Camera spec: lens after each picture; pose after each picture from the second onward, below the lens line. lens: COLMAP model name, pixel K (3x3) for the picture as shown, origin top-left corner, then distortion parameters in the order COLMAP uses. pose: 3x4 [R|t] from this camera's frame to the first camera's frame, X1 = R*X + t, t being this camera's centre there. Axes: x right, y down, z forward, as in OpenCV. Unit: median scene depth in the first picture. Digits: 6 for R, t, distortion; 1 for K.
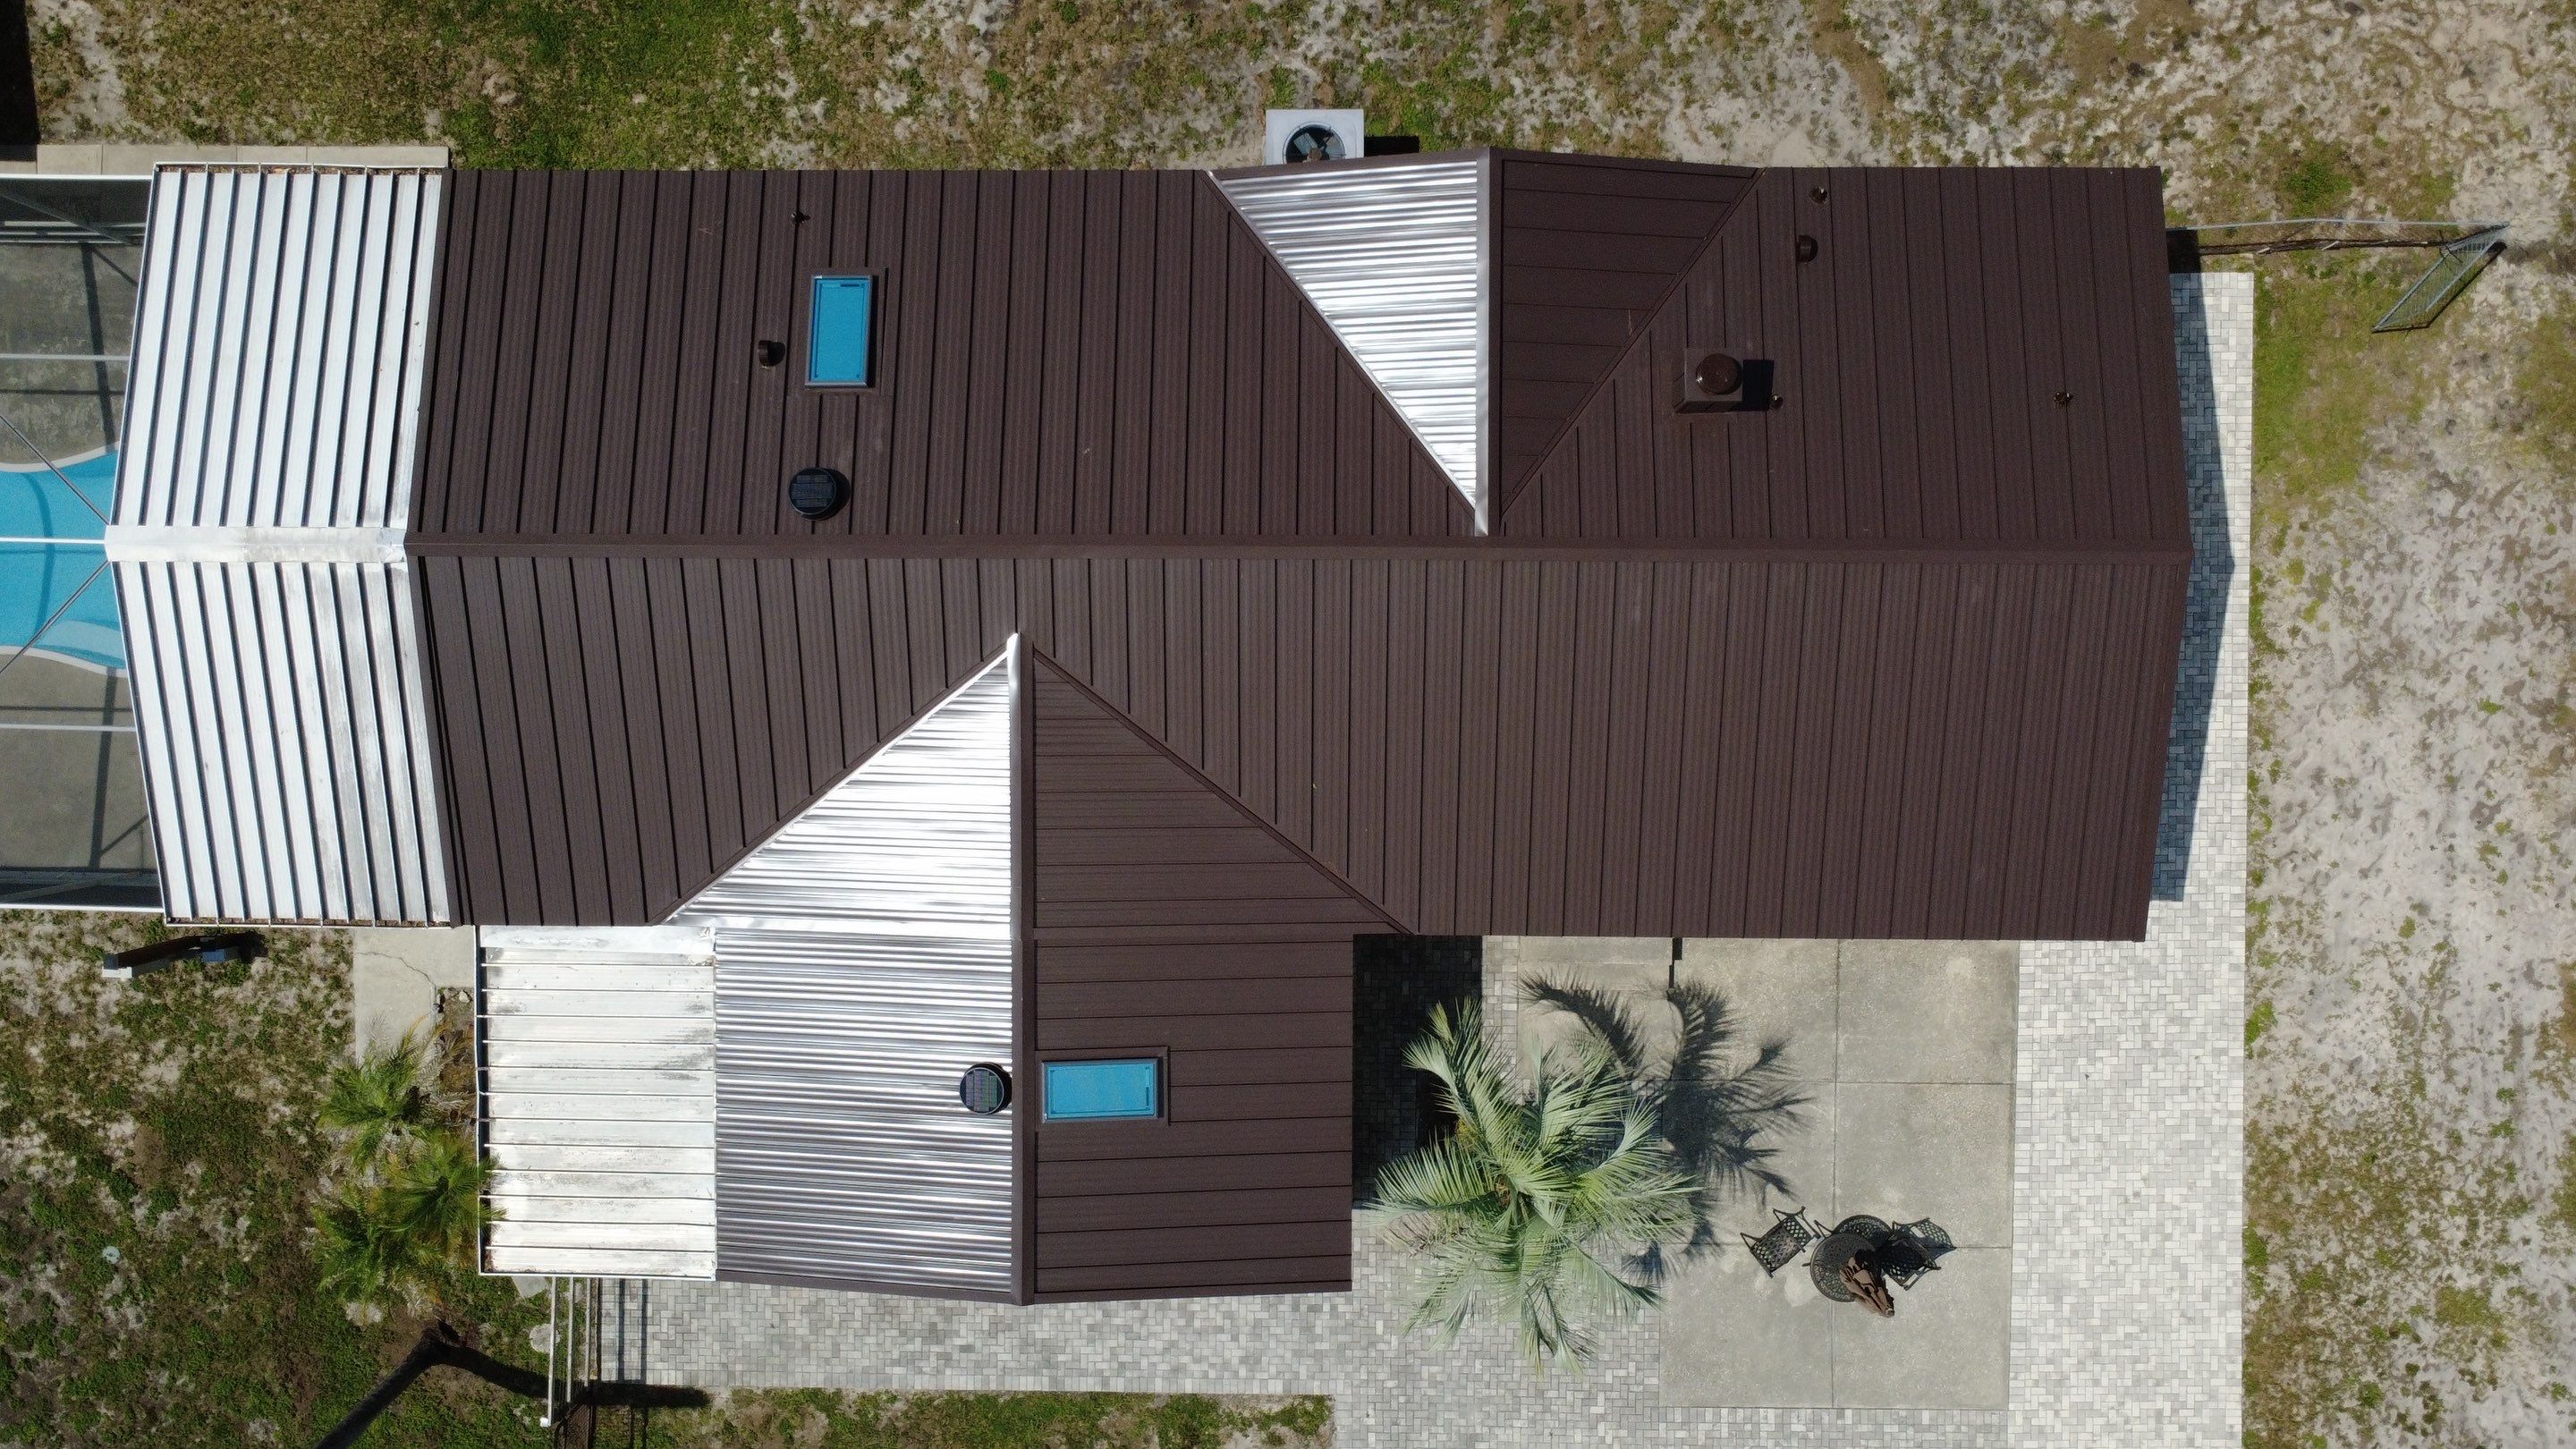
lens RADIAL K [[1870.6, 0, 1285.6], [0, 1870.6, 714.6], [0, 0, 1]] dist [0.000006, 0.003774]
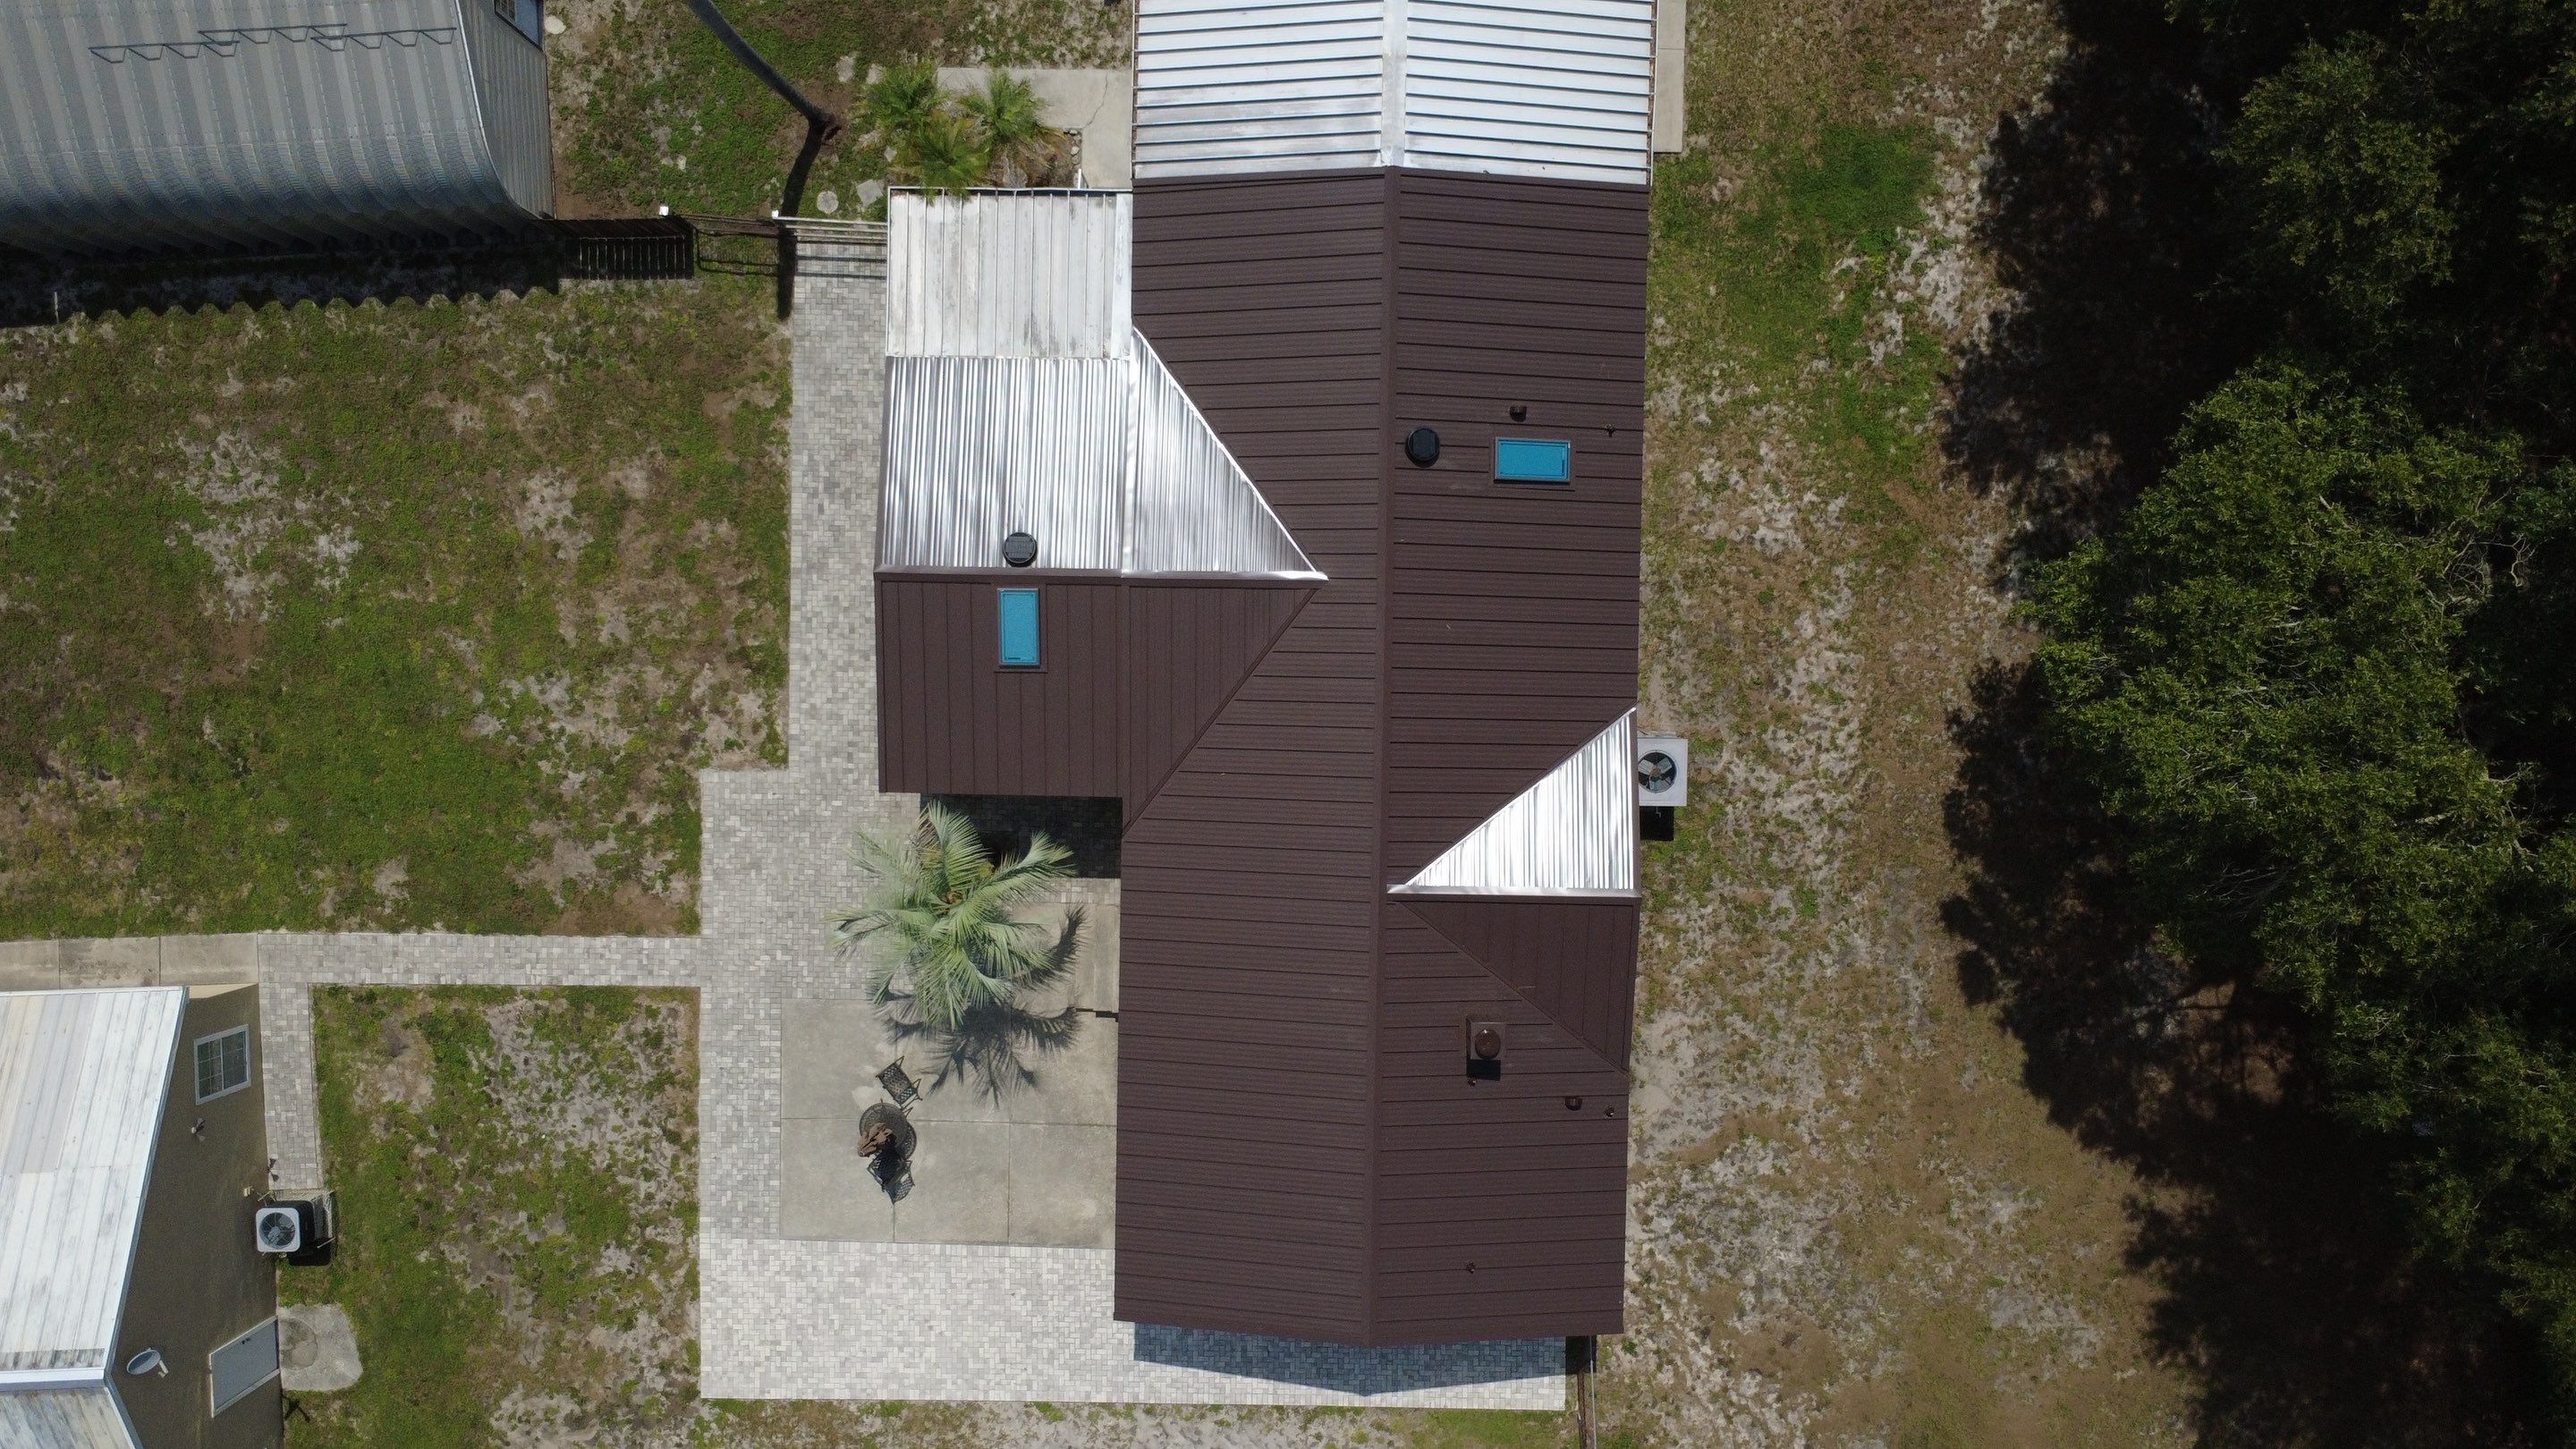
lens RADIAL K [[1870.6, 0, 1291.0], [0, 1870.6, 720.7], [0, 0, 1]] dist [0.000006, 0.003774]
pose [[-0.012870, 0.998737, 0.048571, -0.086850], [-0.999839, -0.012247, -0.013101, 0.003060], [-0.012490, -0.048731, 0.998734, -0.422852]]
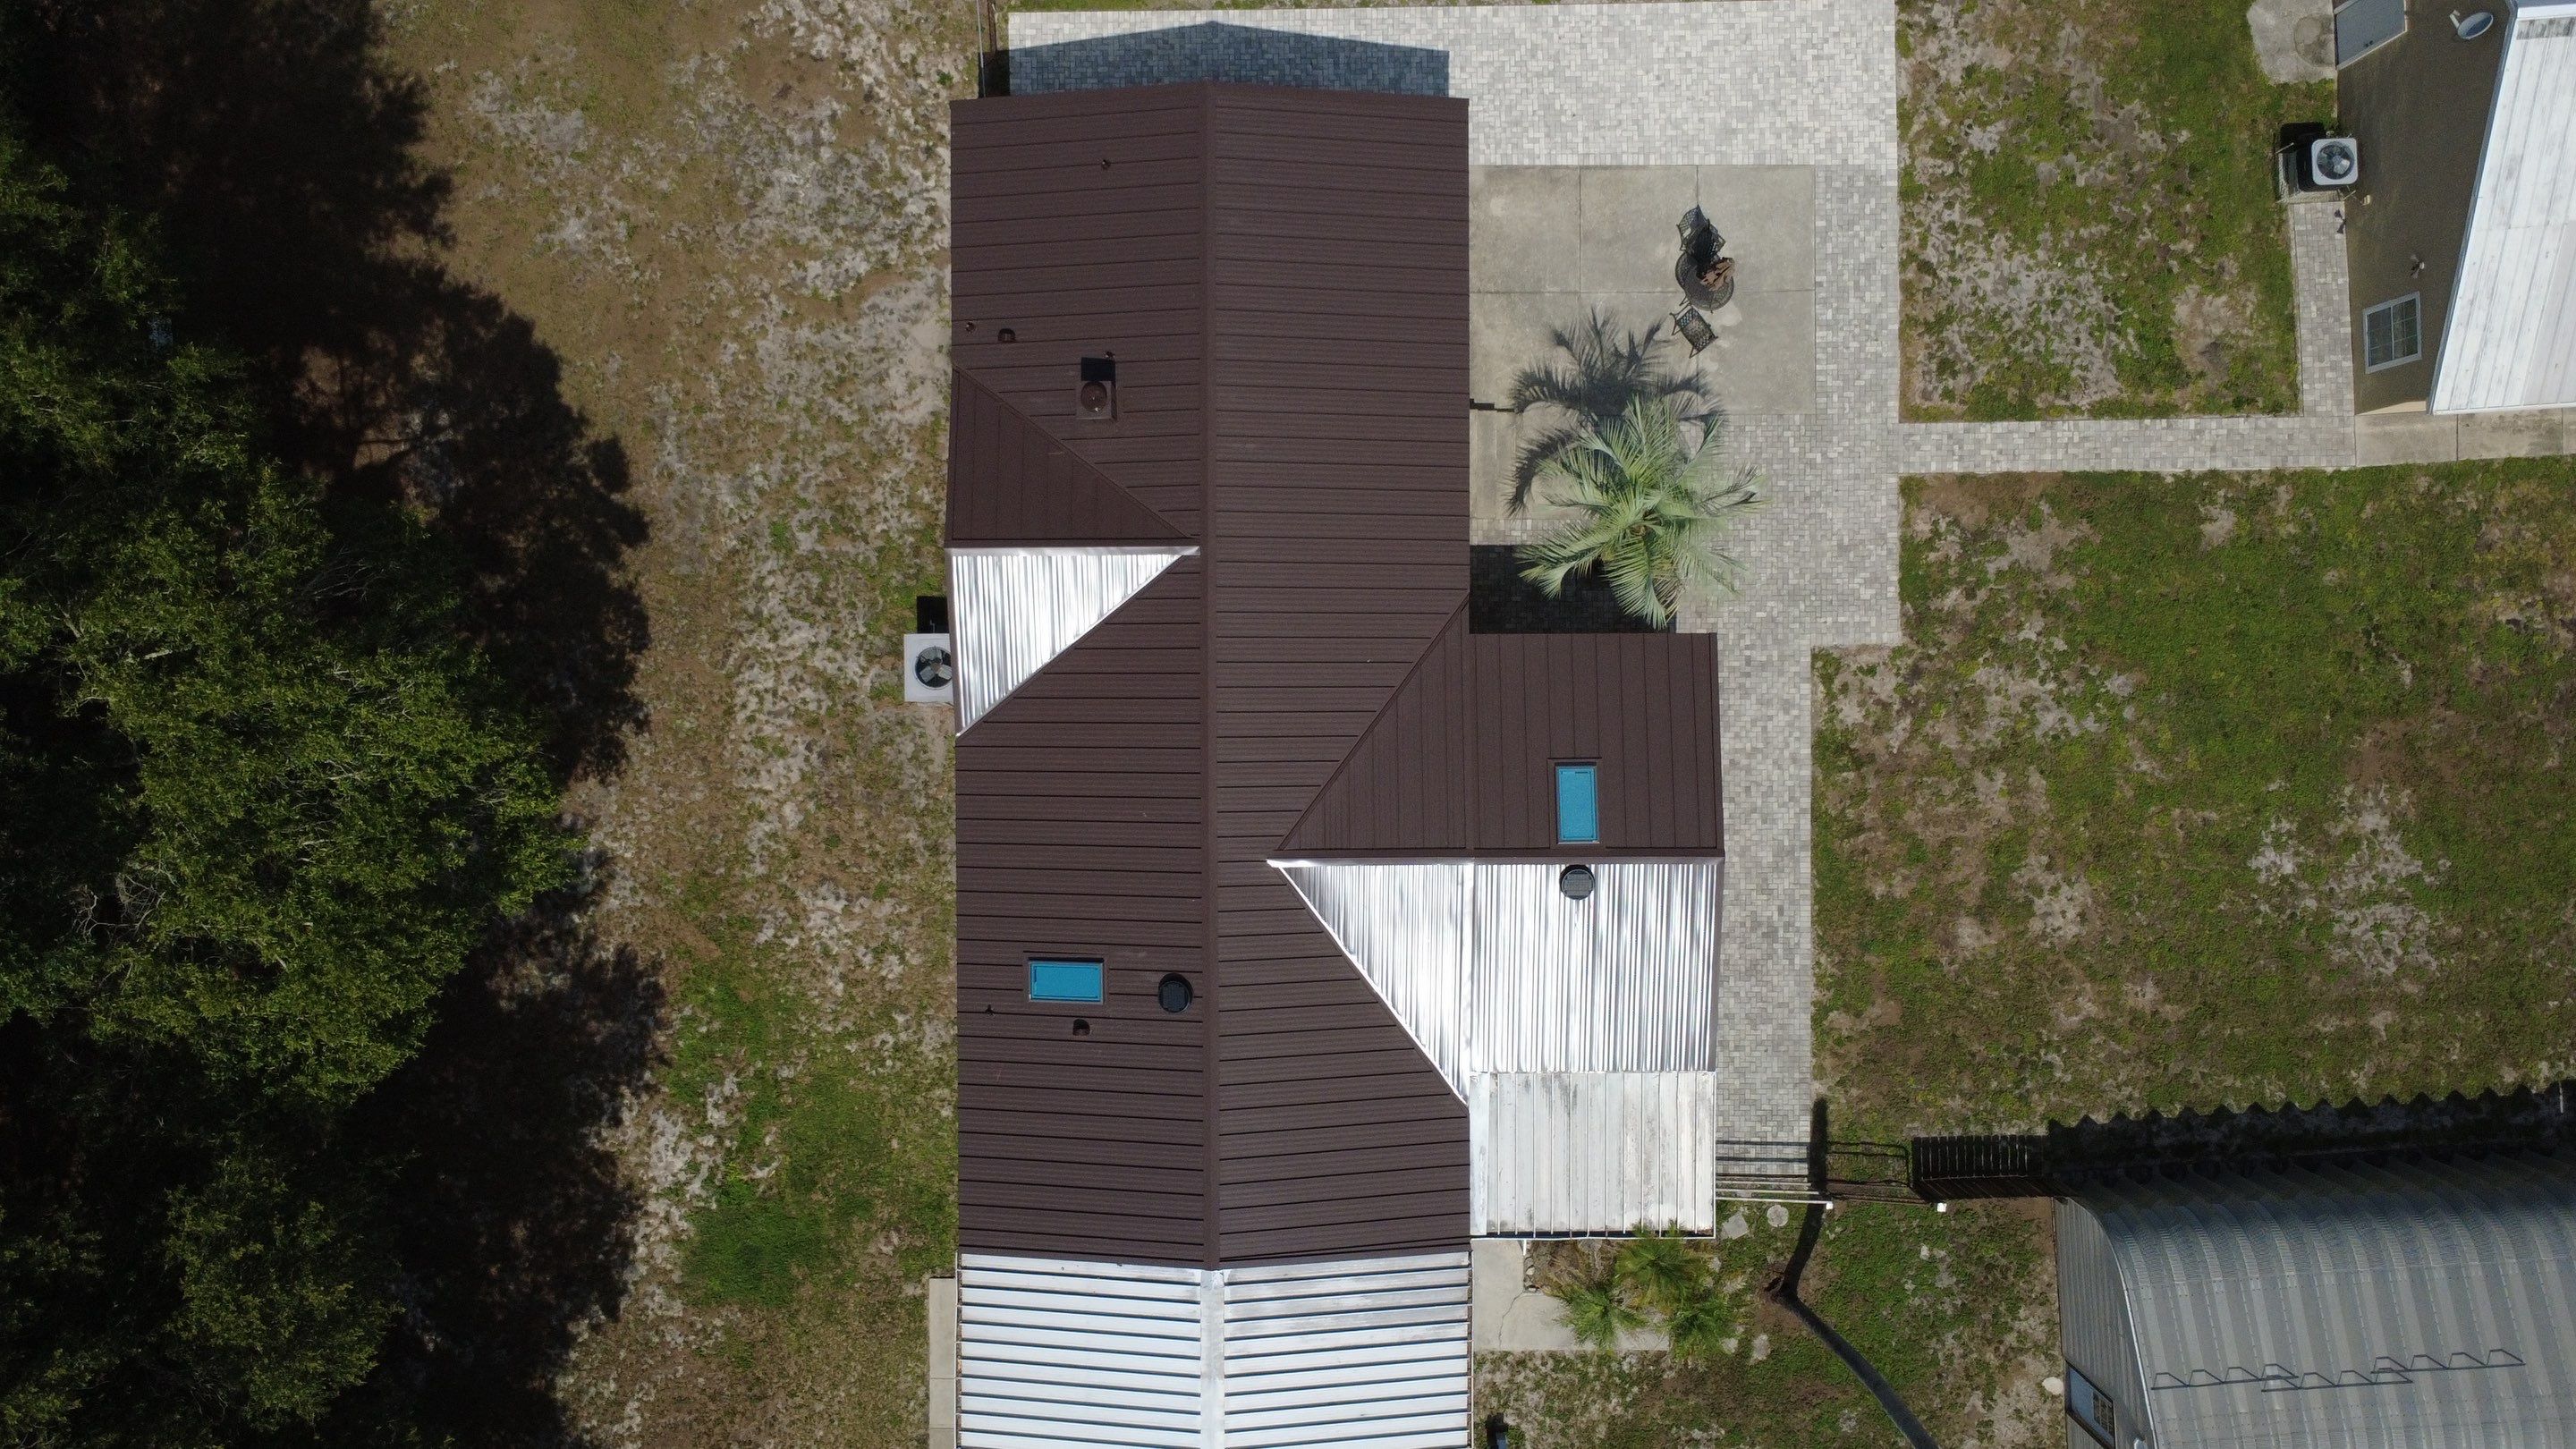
lens RADIAL K [[1870.6, 0, 1279.3], [0, 1870.6, 720.7], [0, 0, 1]] dist [0.000006, 0.003774]
pose [[-0.008915, -0.999948, 0.005027, -0.033611], [0.999305, -0.009091, -0.036153, 0.017839], [0.036197, 0.004701, 0.999334, -0.416622]]
